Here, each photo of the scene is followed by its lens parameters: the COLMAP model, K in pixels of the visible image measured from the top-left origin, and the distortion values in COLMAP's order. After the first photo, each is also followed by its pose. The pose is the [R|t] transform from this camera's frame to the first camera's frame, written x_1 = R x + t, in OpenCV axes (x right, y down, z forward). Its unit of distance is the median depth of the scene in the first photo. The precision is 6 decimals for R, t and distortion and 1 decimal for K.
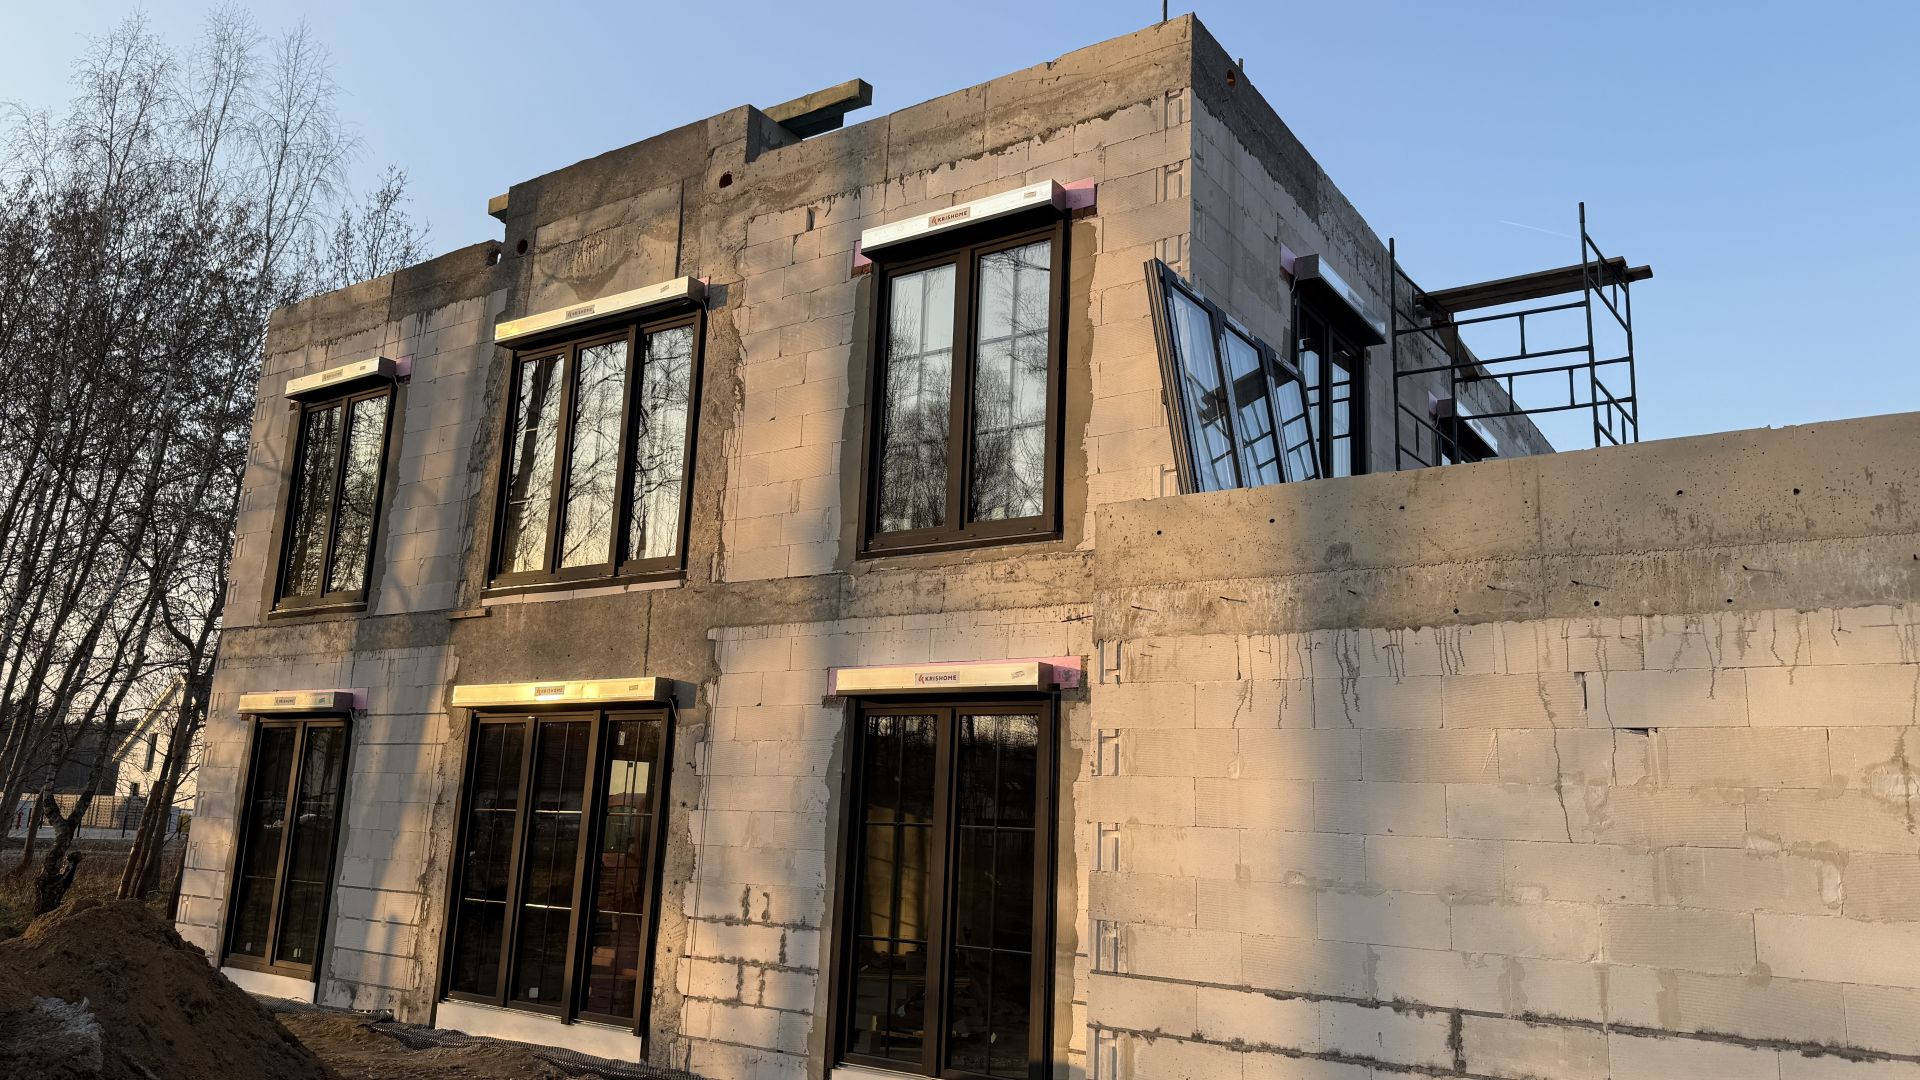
lens RADIAL K [[1362.0, 0, 960.0], [0, 1362.0, 540.0], [0, 0, 1]] dist [0.137831, -0.260687]
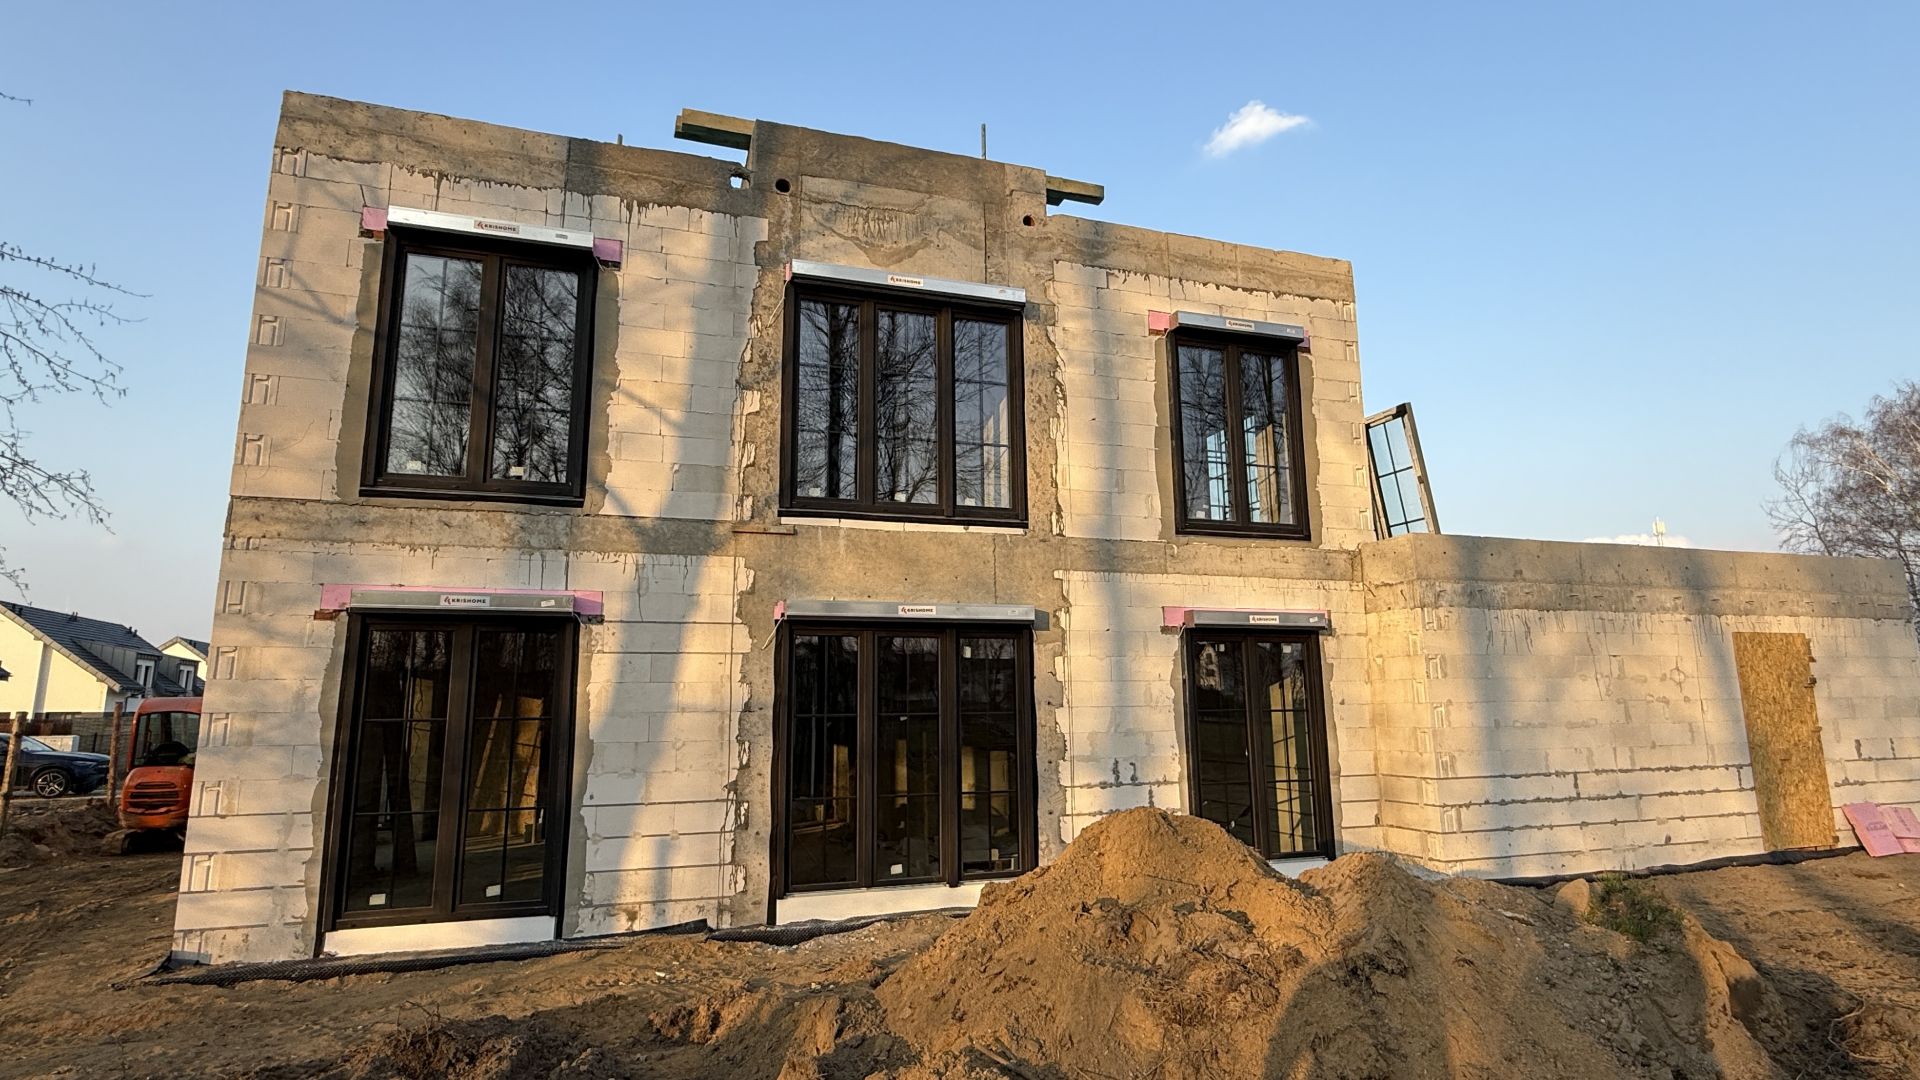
lens RADIAL K [[979.2, 0, 969.2], [0, 979.2, 537.5], [0, 0, 1]] dist [-0.001210, 0.000059]
pose [[0.601048, 0.093653, 0.793707, -0.970616], [-0.128218, 0.991546, -0.019902, 0.062630], [-0.788861, -0.089805, 0.607975, 0.494474]]
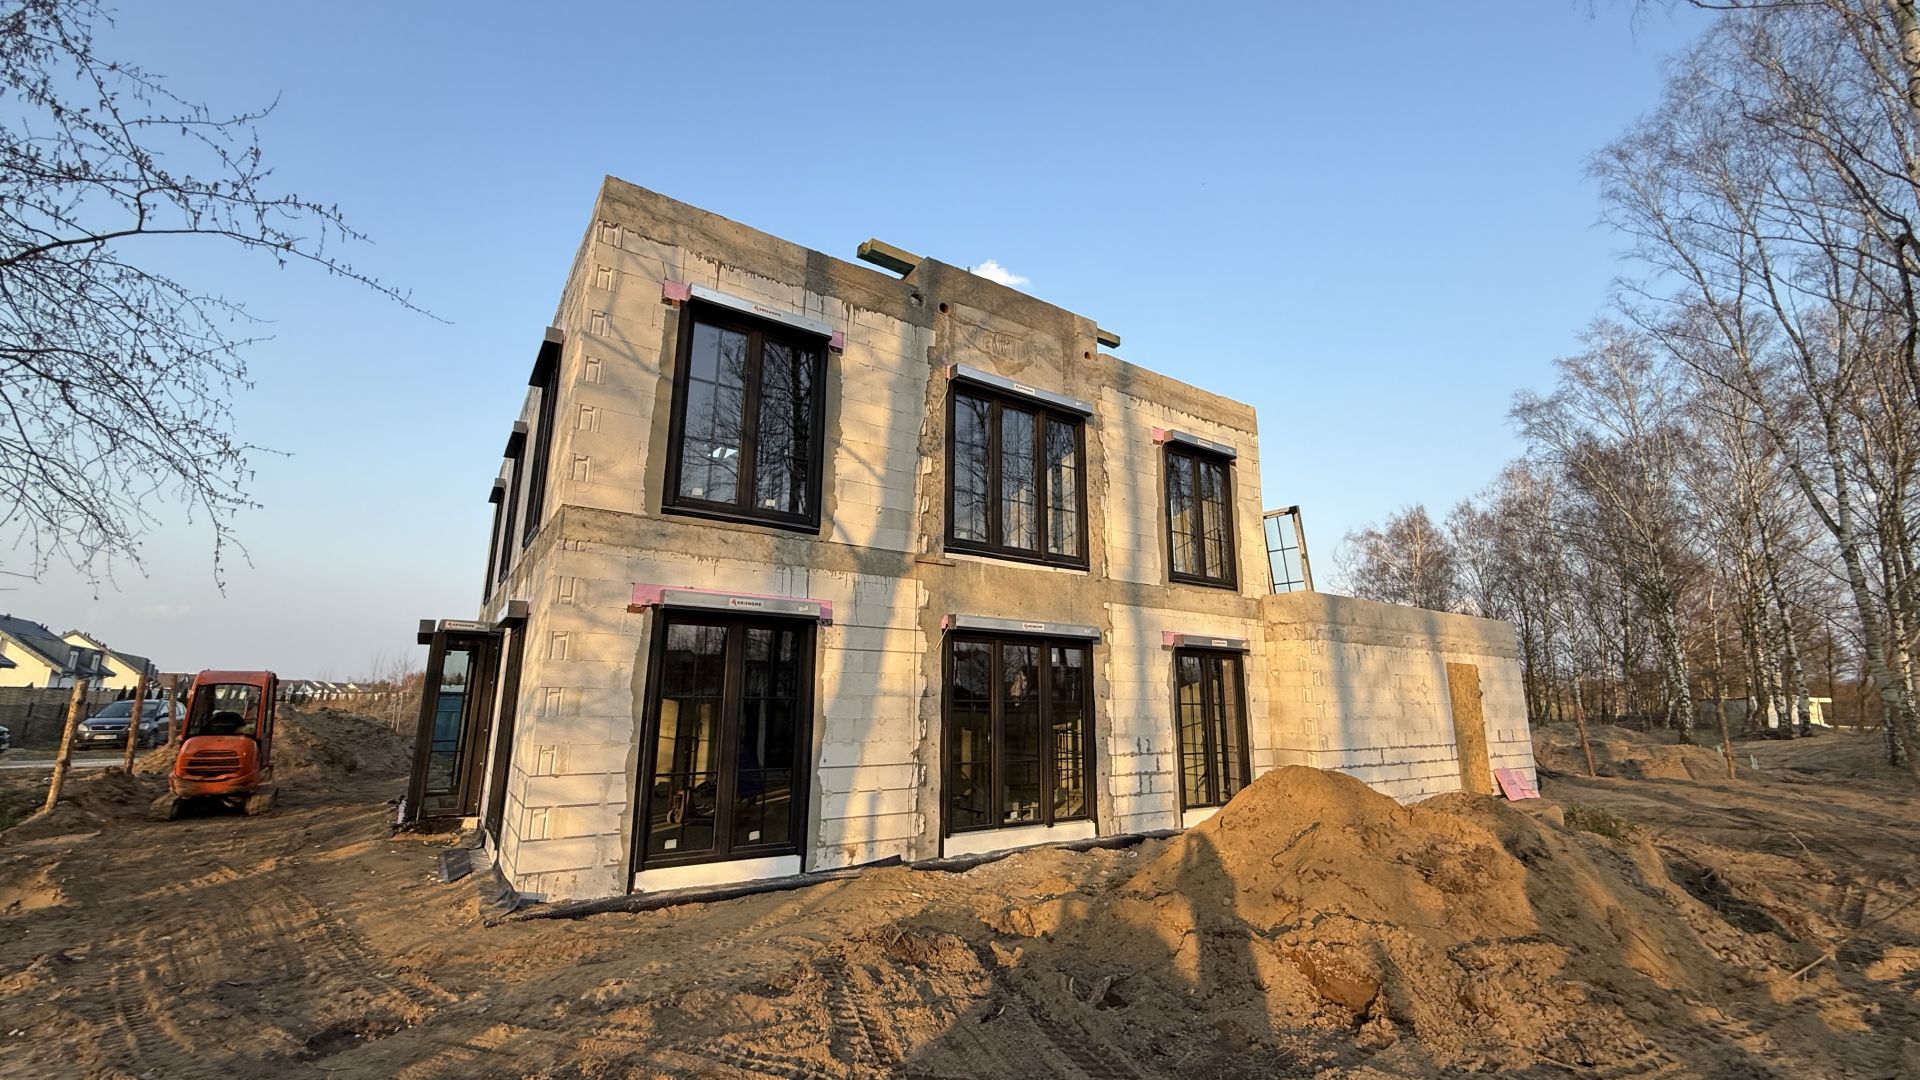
lens RADIAL K [[762.9, 0, 960.0], [0, 762.9, 540.0], [0, 0, 1]] dist [-0.003446, 0.001929]
pose [[0.362497, 0.159632, 0.918212, -1.212171], [-0.186026, 0.977790, -0.096549, 0.118002], [-0.913231, -0.135812, 0.384141, 0.785632]]
